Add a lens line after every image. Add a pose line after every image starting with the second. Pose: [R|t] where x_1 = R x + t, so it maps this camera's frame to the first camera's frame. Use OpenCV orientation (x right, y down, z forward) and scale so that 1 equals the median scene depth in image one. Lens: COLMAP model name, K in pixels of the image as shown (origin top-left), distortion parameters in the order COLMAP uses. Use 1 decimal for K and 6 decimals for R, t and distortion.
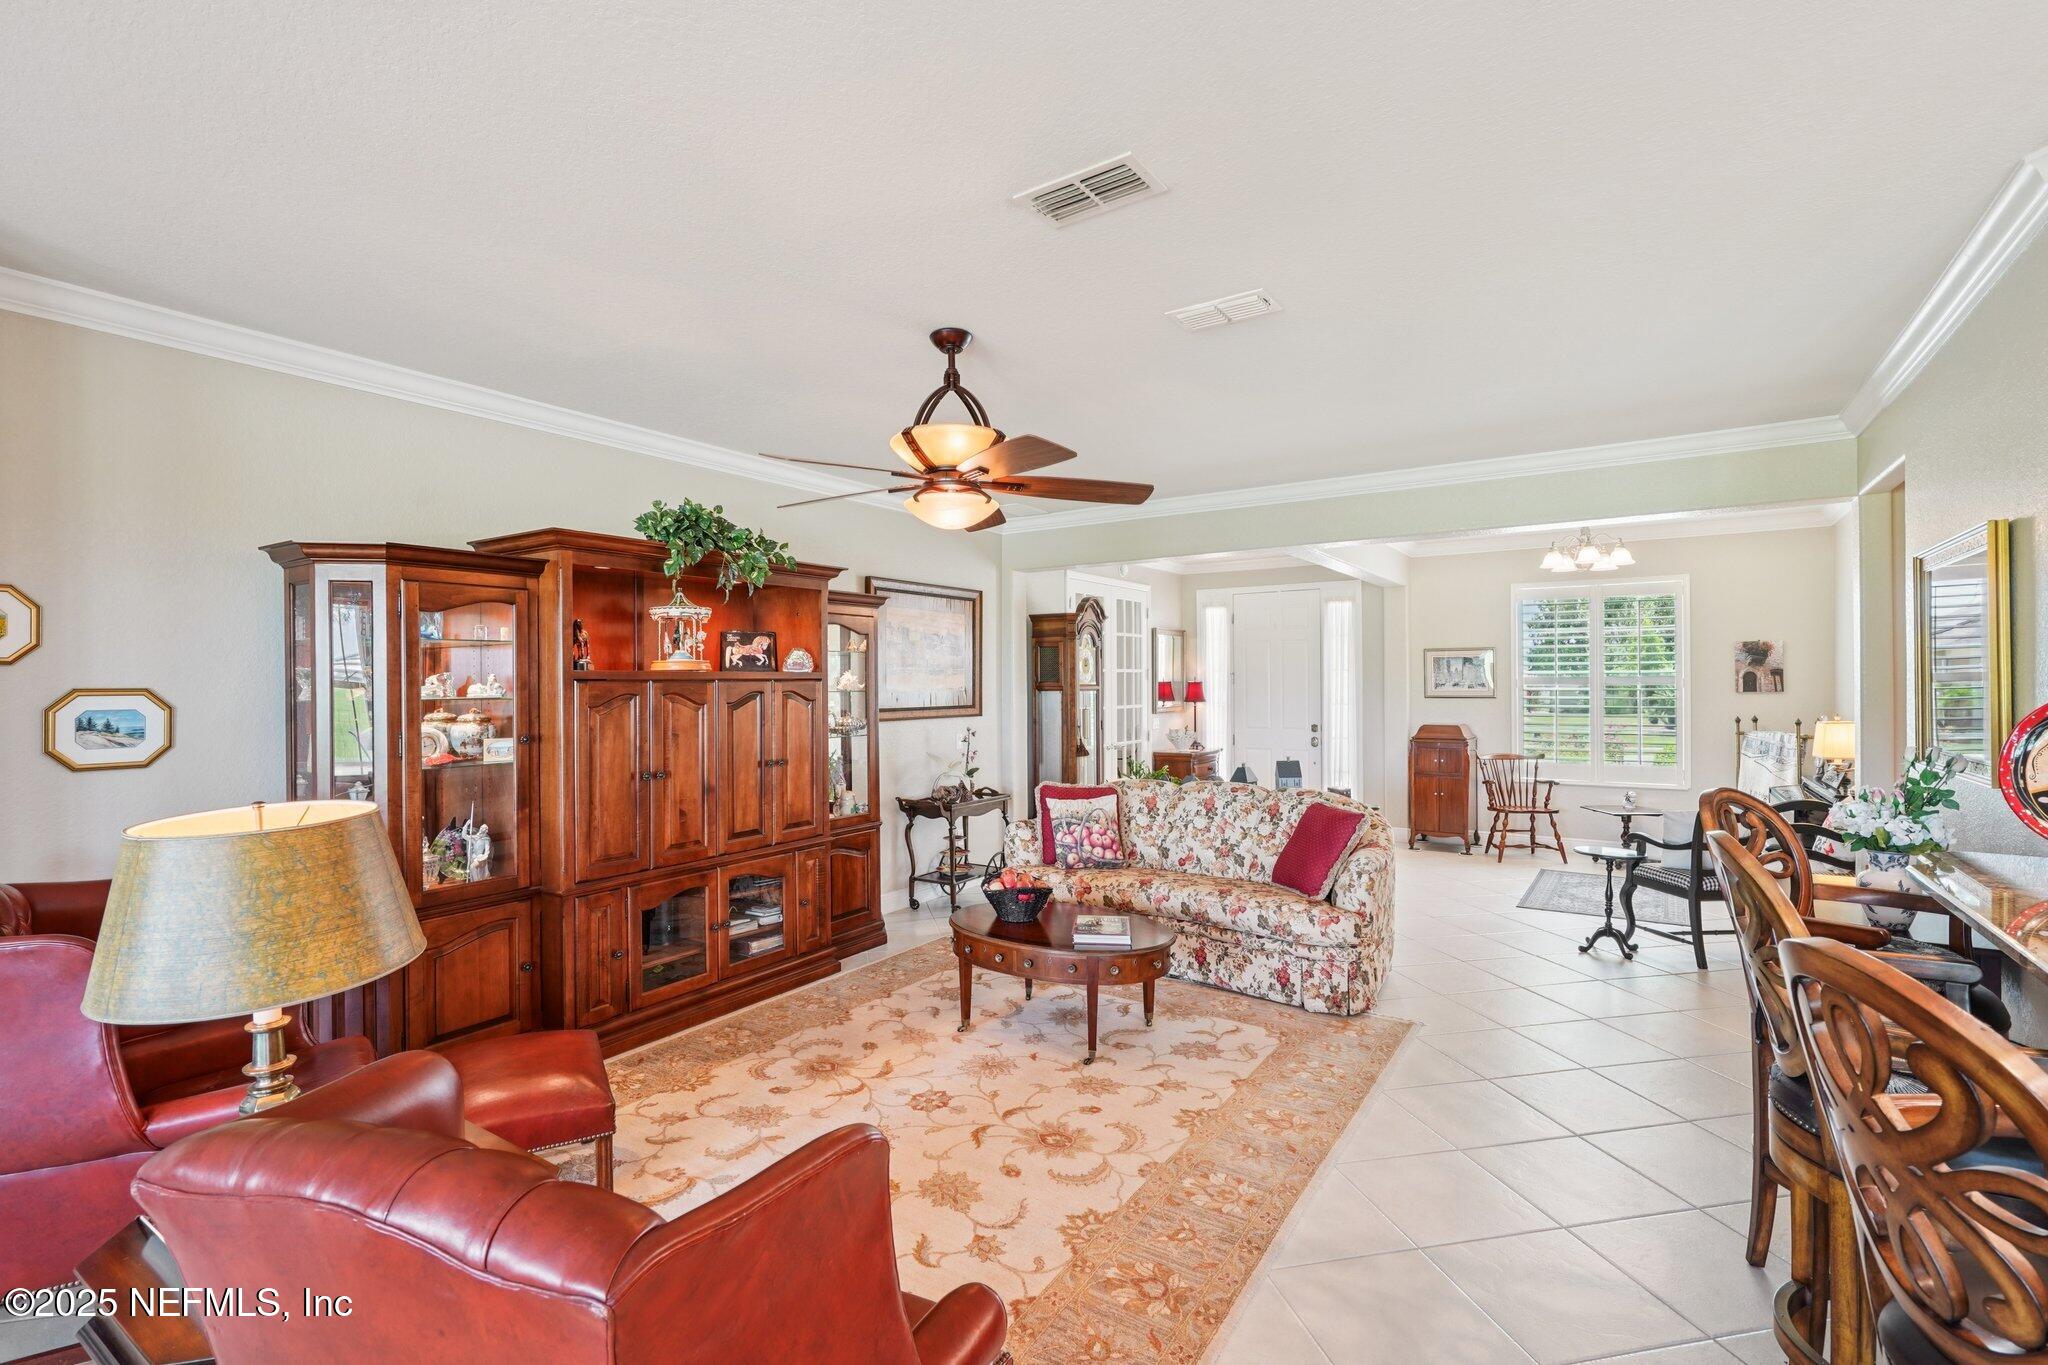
lens RADIAL K [[941.5, 0, 1024.0], [0, 941.5, 682.5], [0, 0, 1]] dist [-0.002191, 0.000095]
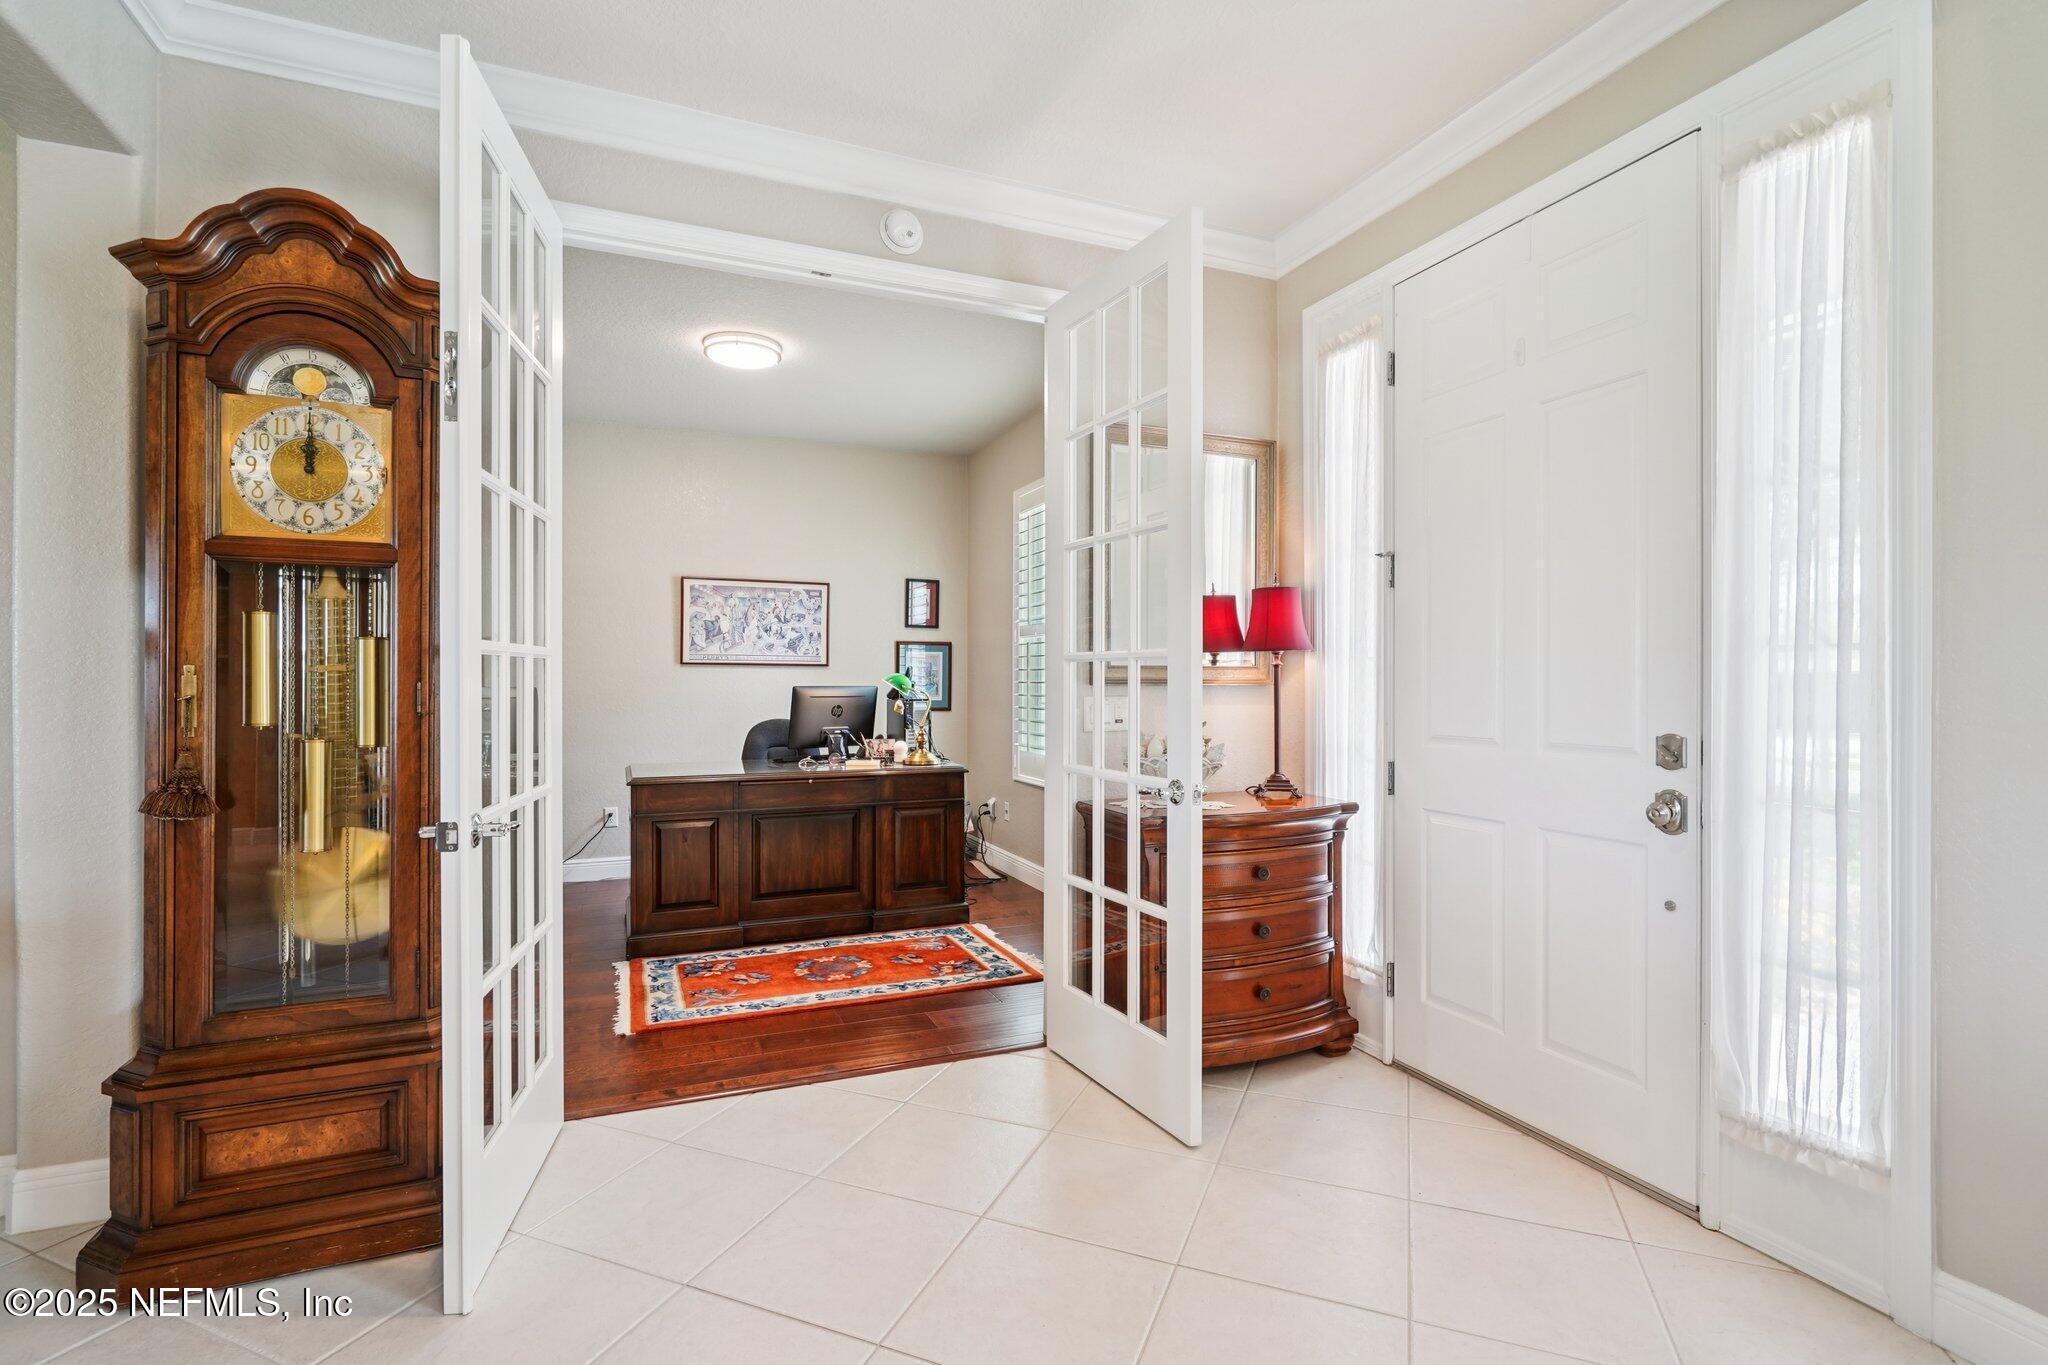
lens RADIAL K [[941.5, 0, 1024.0], [0, 941.5, 682.5], [0, 0, 1]] dist [-0.002191, 0.000095]
pose [[0.833027, 0.005521, -0.553205, 0.584876], [-0.004675, 0.999985, 0.002939, 0.063380], [0.553212, 0.000138, 0.833040, 1.374068]]
